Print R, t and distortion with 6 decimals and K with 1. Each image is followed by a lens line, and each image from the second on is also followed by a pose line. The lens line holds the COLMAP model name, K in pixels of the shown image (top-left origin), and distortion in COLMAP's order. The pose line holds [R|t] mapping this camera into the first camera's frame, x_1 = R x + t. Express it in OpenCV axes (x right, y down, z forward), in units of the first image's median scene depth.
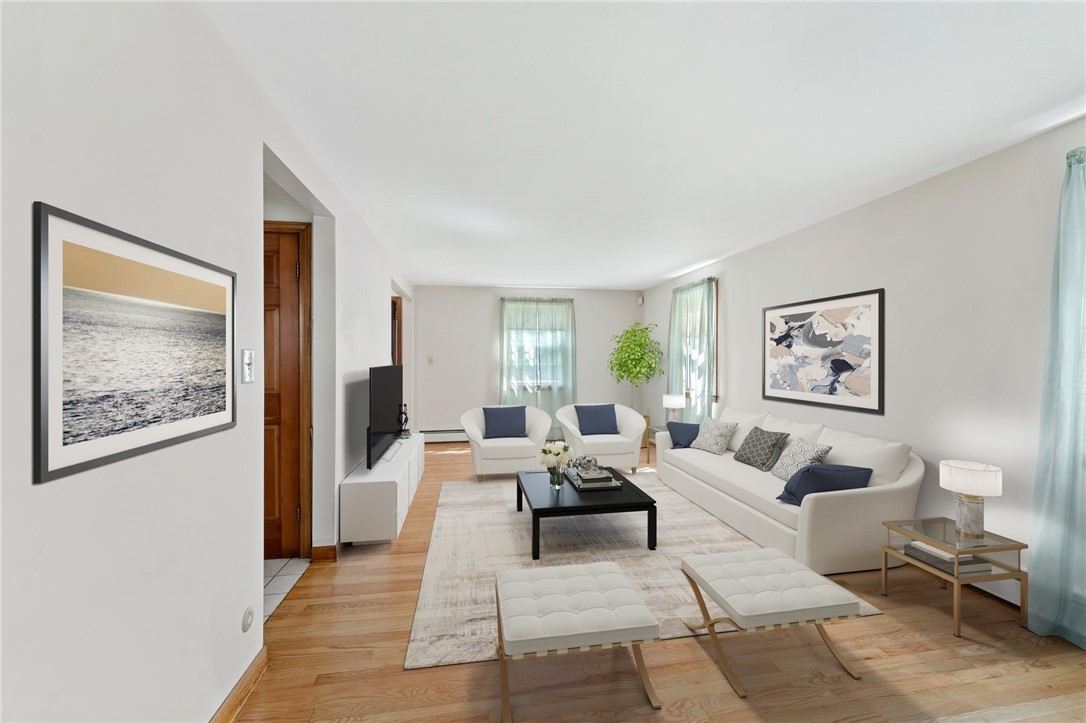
lens RADIAL K [[433.7, 0, 422.0], [0, 433.7, 357.9], [0, 0, 1]] dist [0.006979, 0.001648]
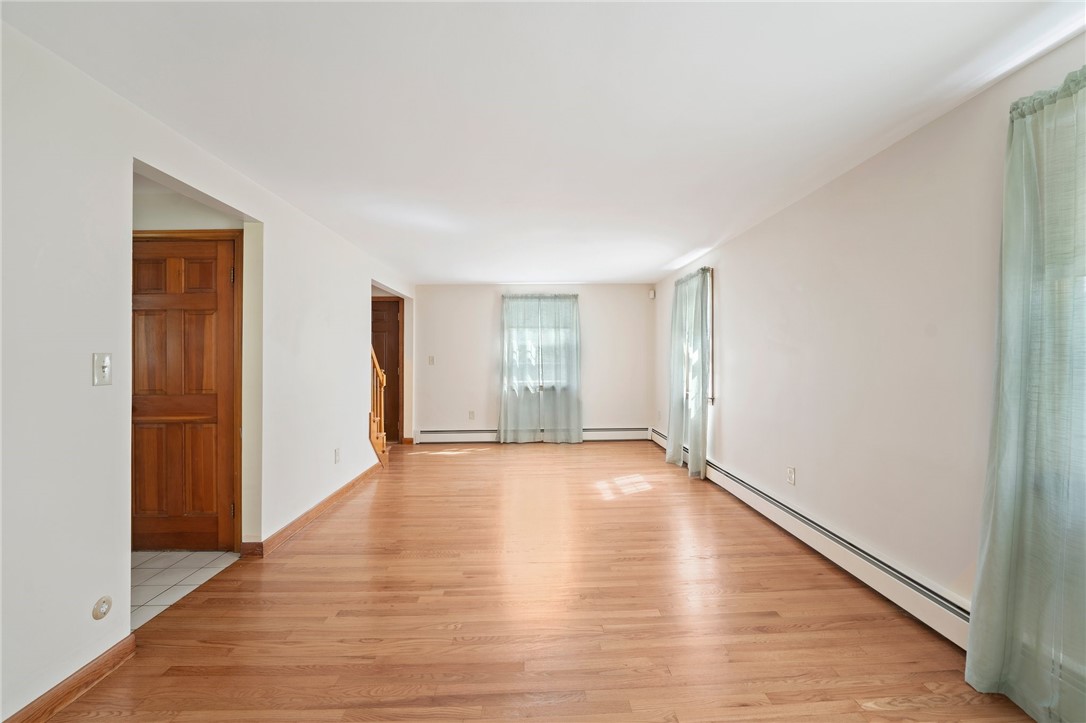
lens RADIAL K [[433.7, 0, 543.2], [0, 433.7, 354.5], [0, 0, 1]] dist [0.006979, 0.001648]
pose [[0.990648, -0.006787, -0.136274, 0.449716], [0.006712, 0.999977, -0.001013, -0.004609], [0.136278, 0.000089, 0.990671, 0.050677]]
